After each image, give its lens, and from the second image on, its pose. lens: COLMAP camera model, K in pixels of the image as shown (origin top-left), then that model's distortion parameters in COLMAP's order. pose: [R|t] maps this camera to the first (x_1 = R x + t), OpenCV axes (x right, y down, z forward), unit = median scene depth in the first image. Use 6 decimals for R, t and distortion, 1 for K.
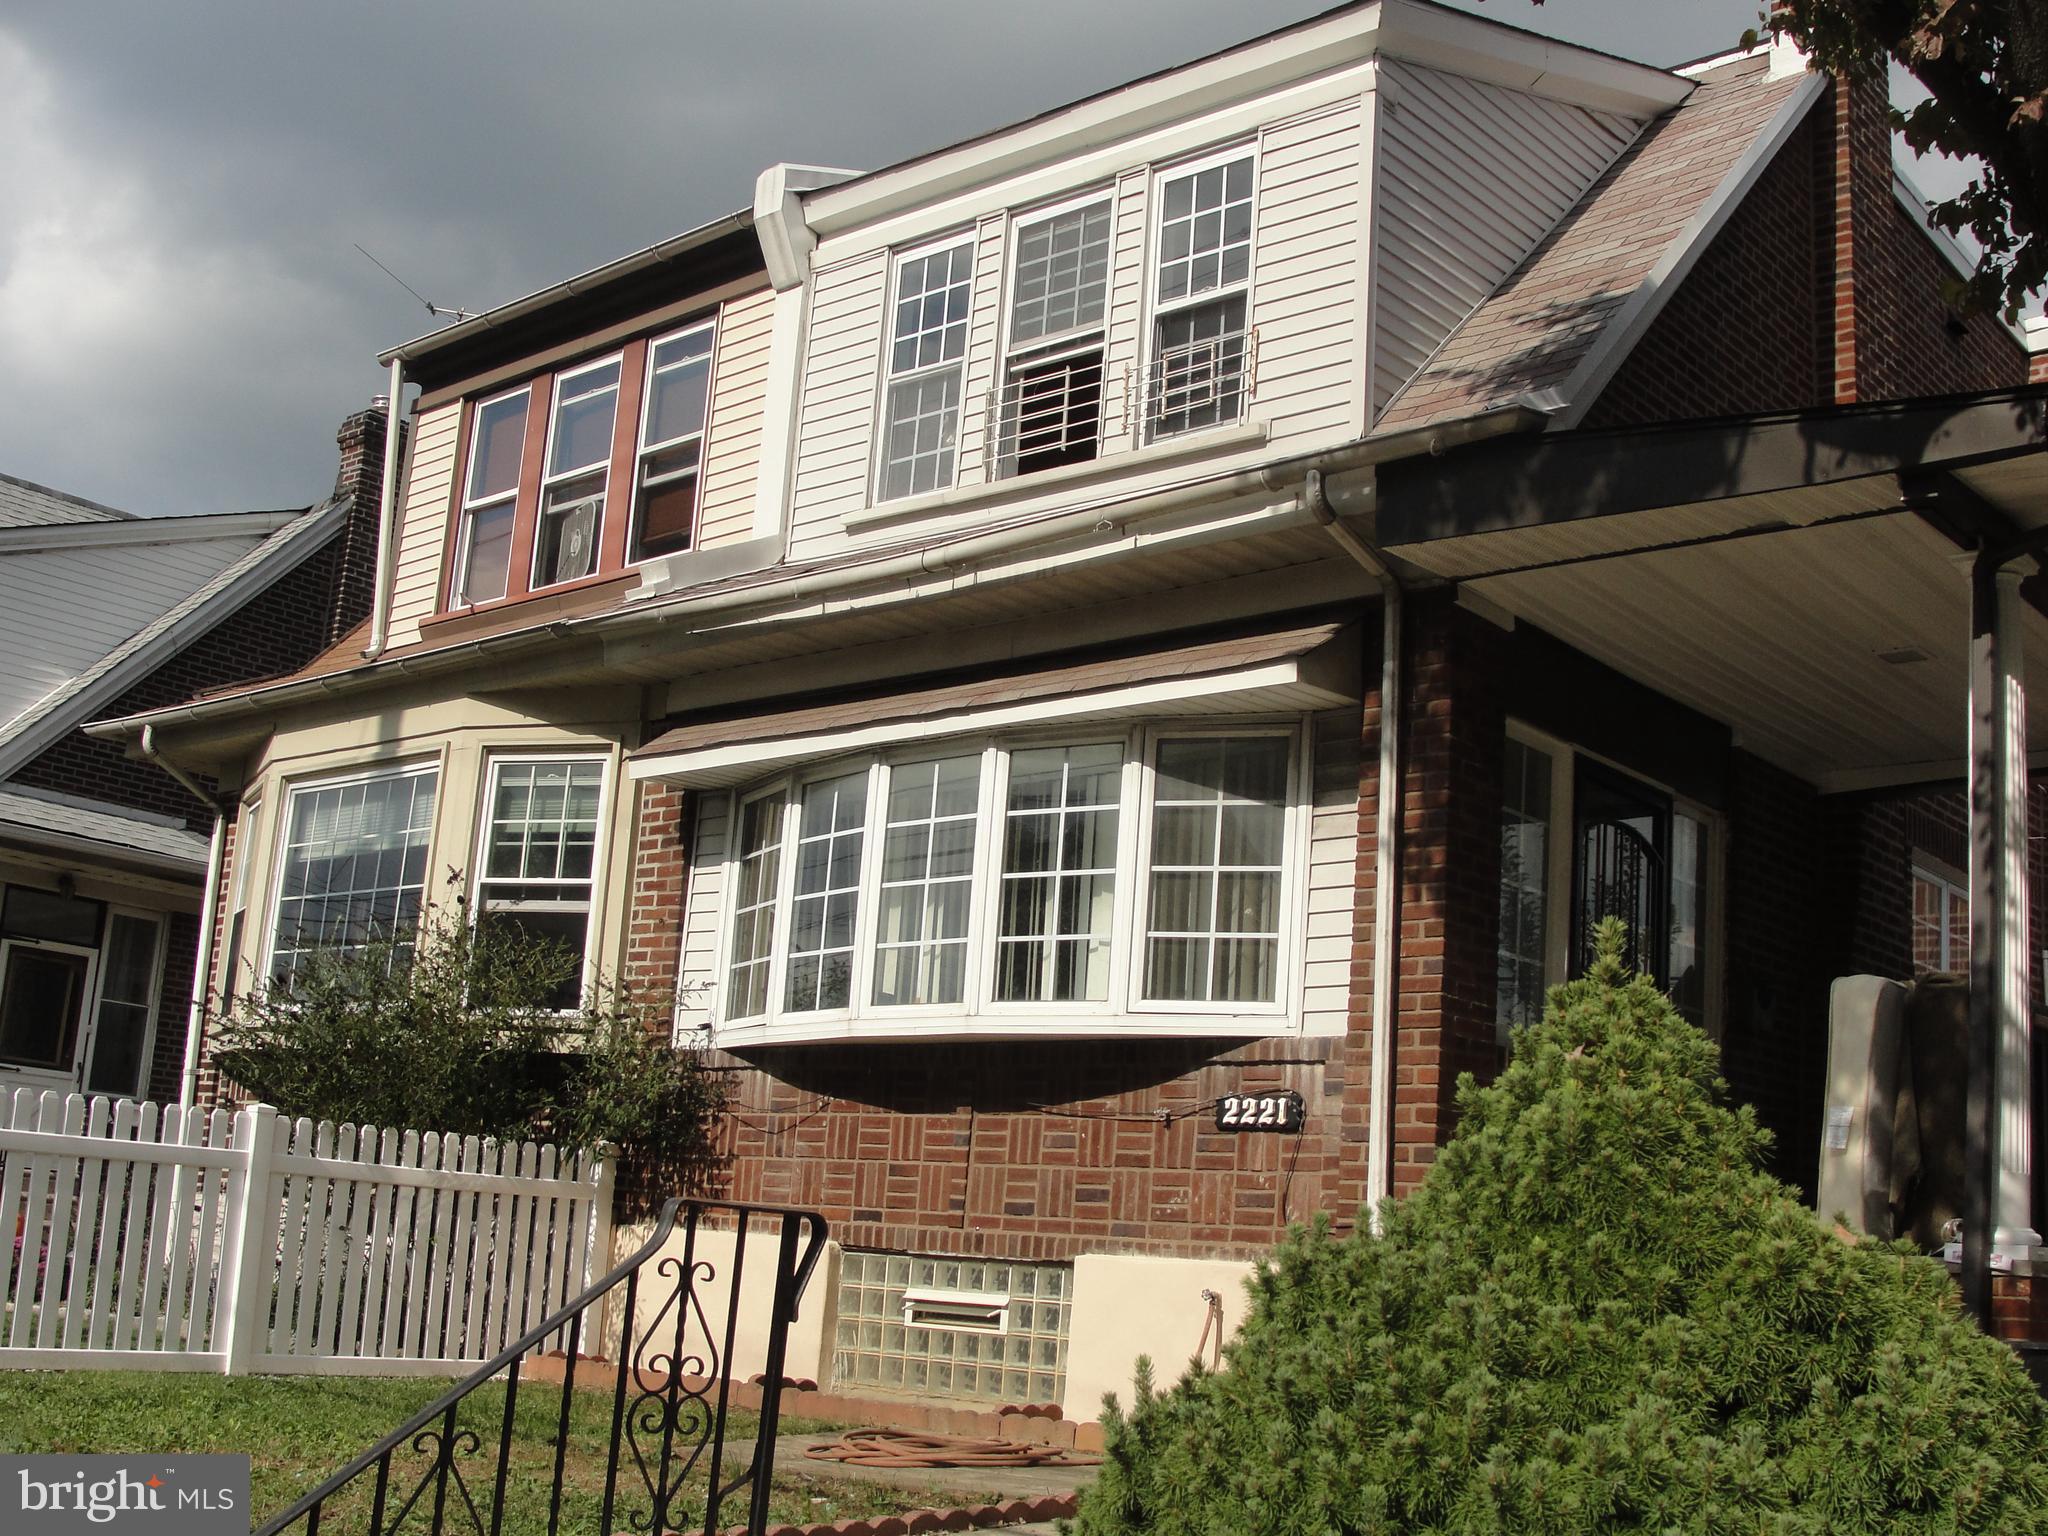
lens RADIAL K [[2374.0, 0, 1031.8], [0, 2374.0, 781.6], [0, 0, 1]] dist [-0.142419, 0.000000]
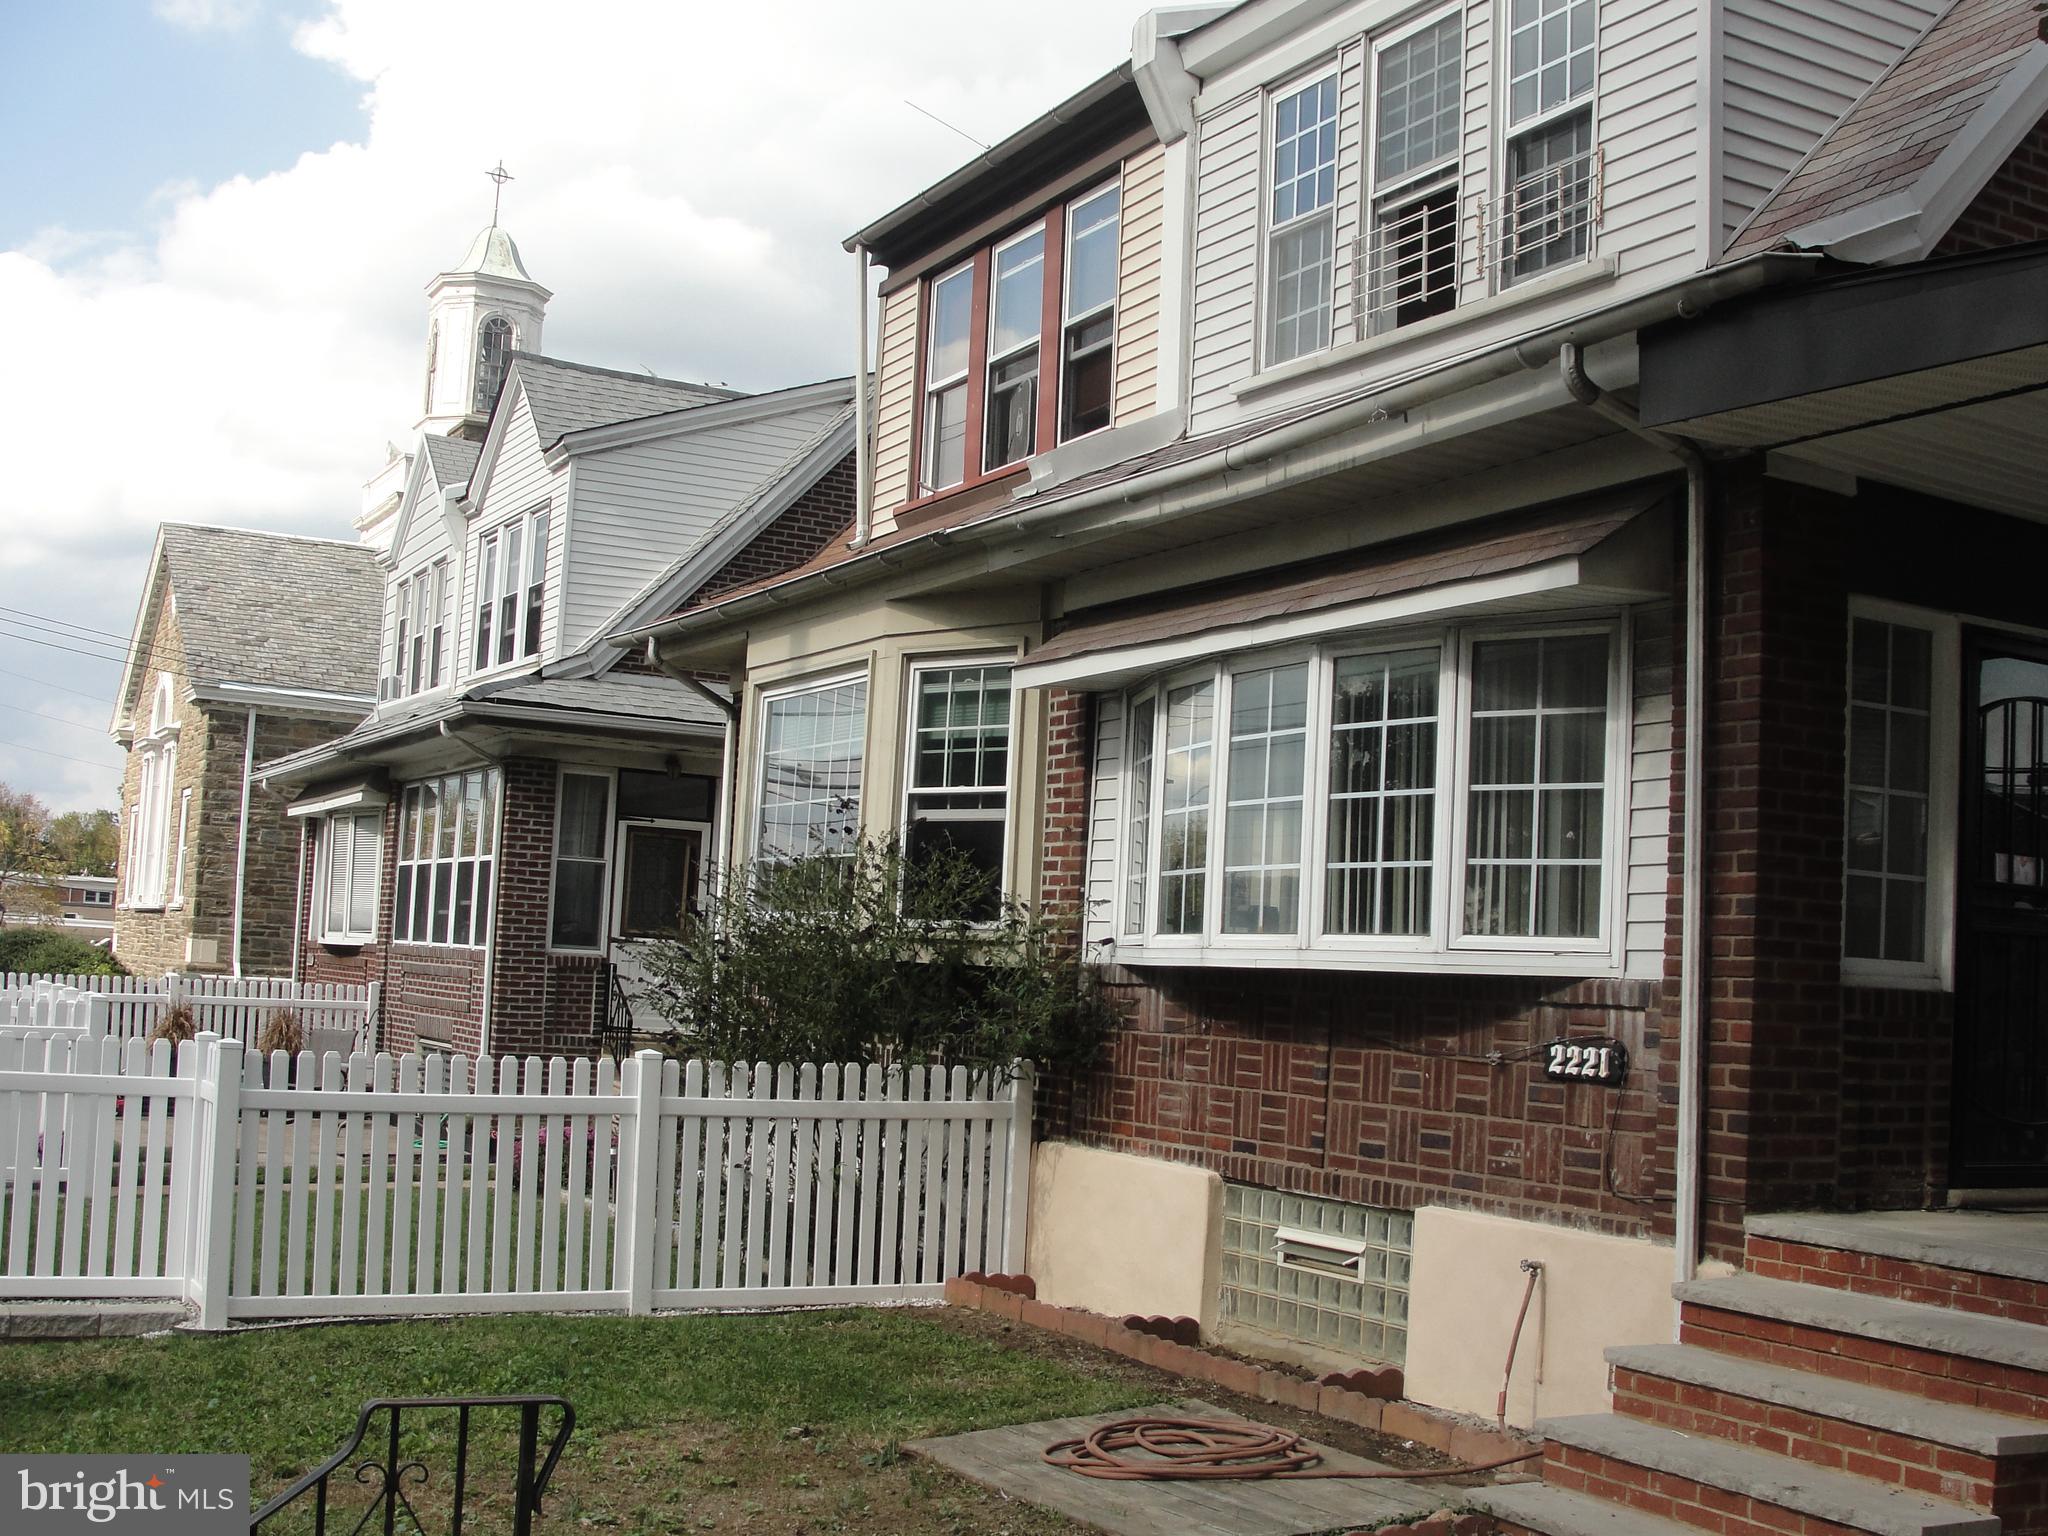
lens RADIAL K [[2374.0, 0, 1015.8], [0, 2374.0, 767.4], [0, 0, 1]] dist [-0.142419, 0.000000]
pose [[0.937066, -0.053291, -0.345061, 0.173181], [0.086966, 0.992760, 0.082848, -0.052621], [0.338148, -0.107643, 0.934917, 0.090581]]
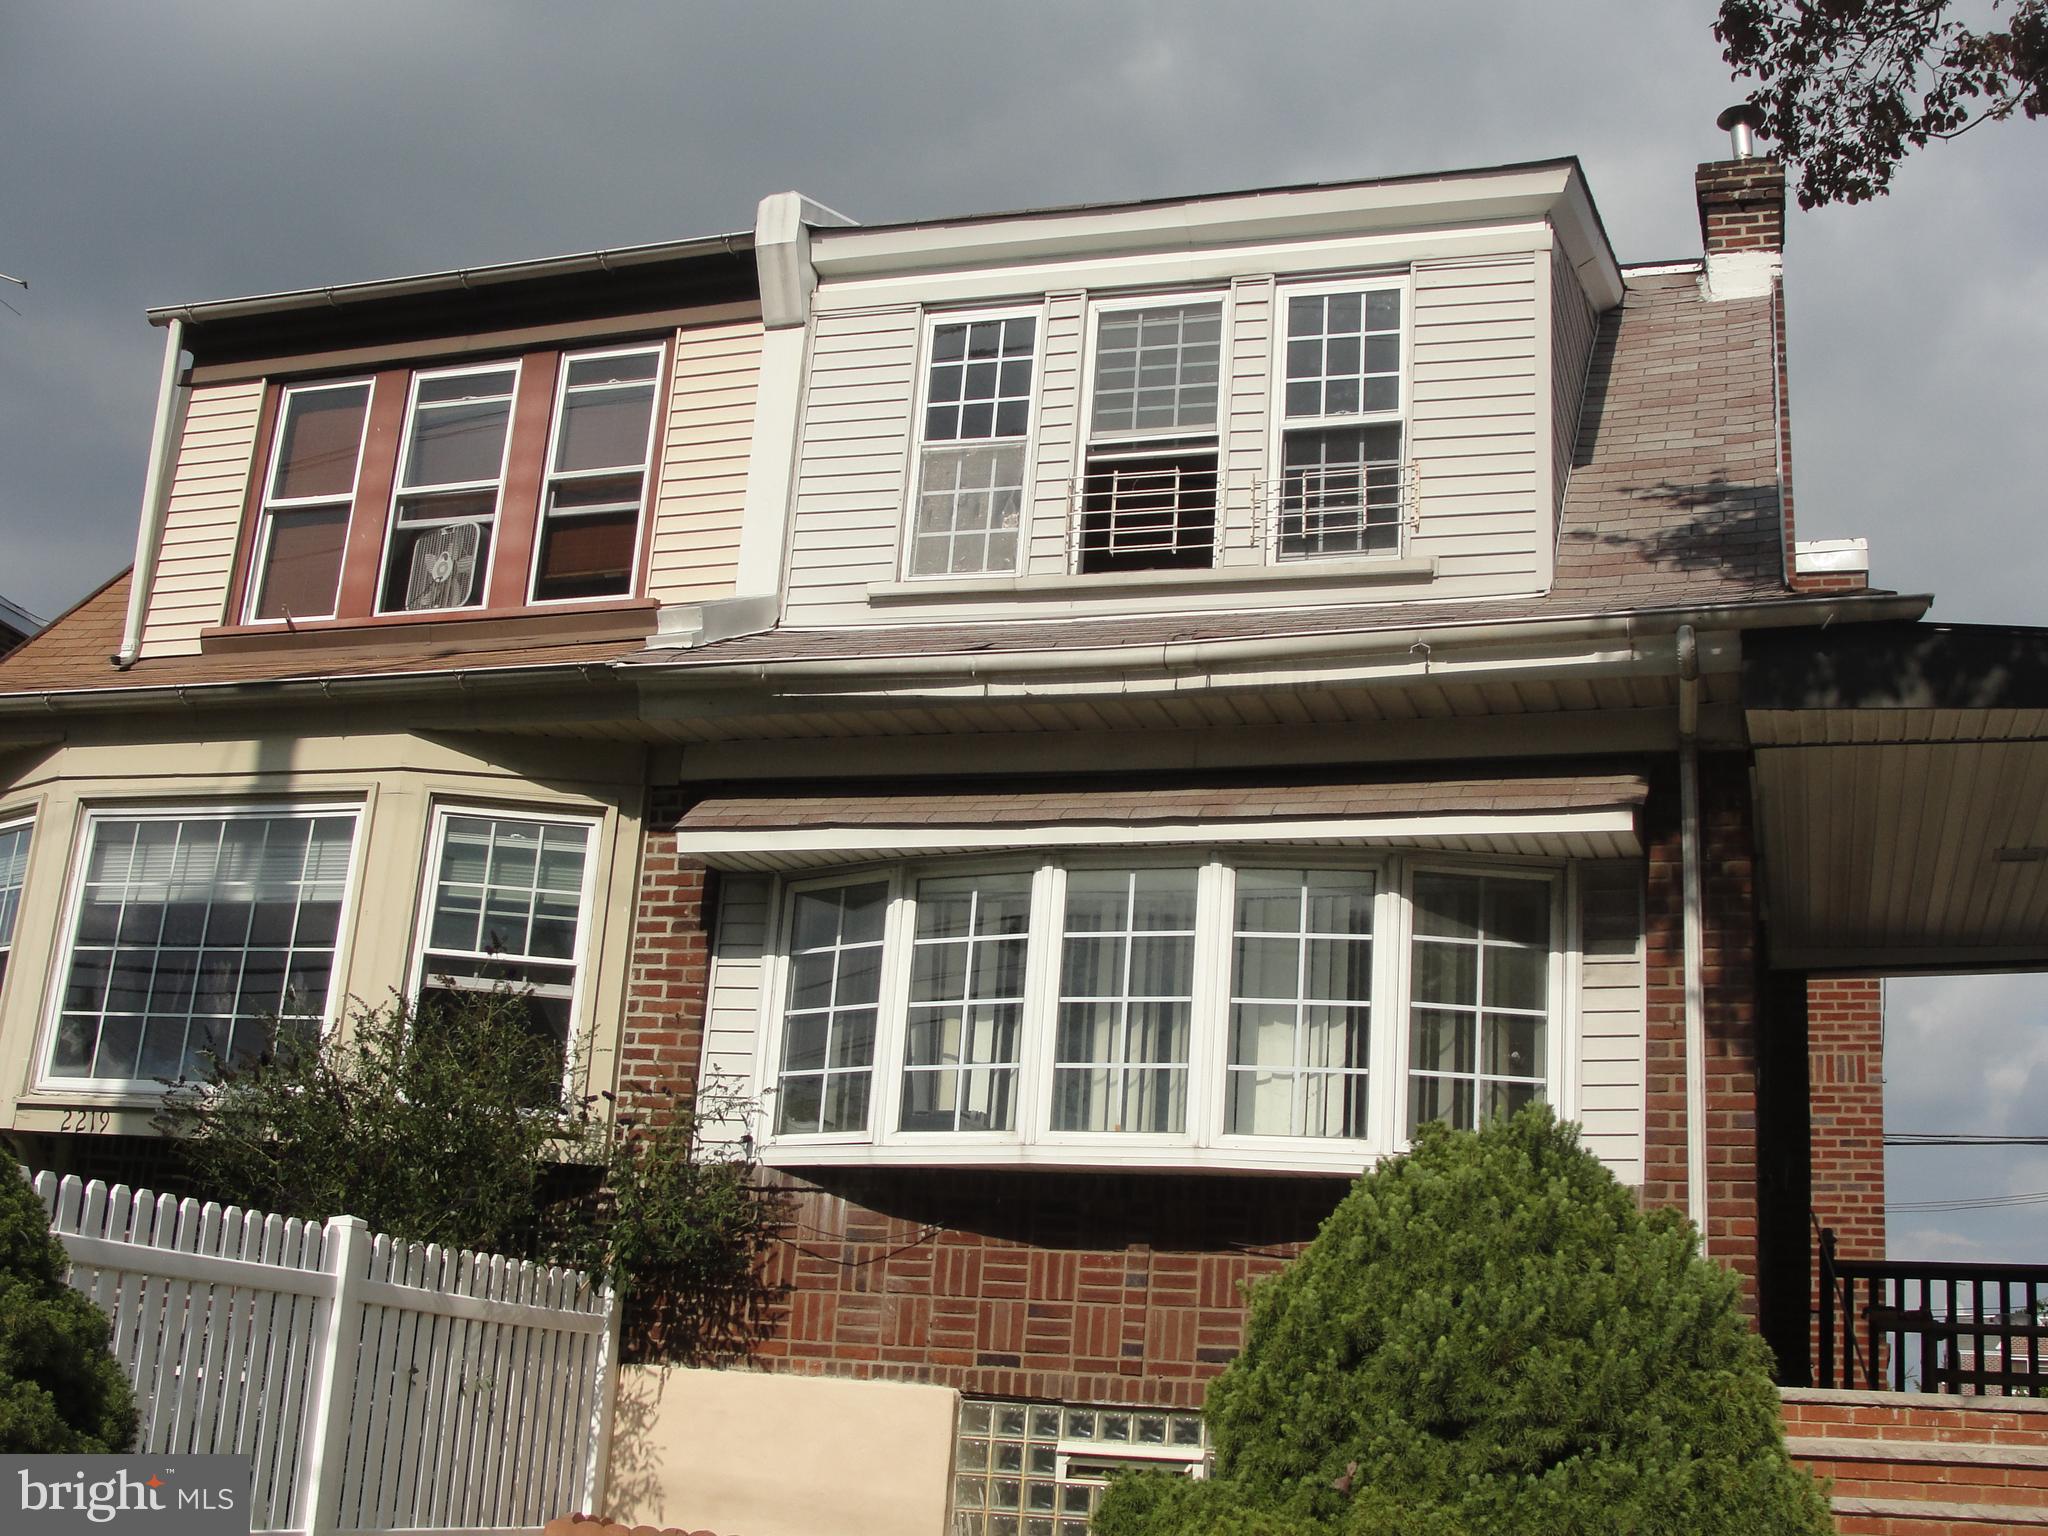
lens RADIAL K [[2374.0, 0, 1033.6], [0, 2374.0, 767.2], [0, 0, 1]] dist [-0.142419, 0.000000]
pose [[0.915392, 0.107202, 0.388028, -0.414011], [-0.086475, 0.993753, -0.070546, 0.019104], [-0.393167, 0.031023, 0.918944, 0.149935]]
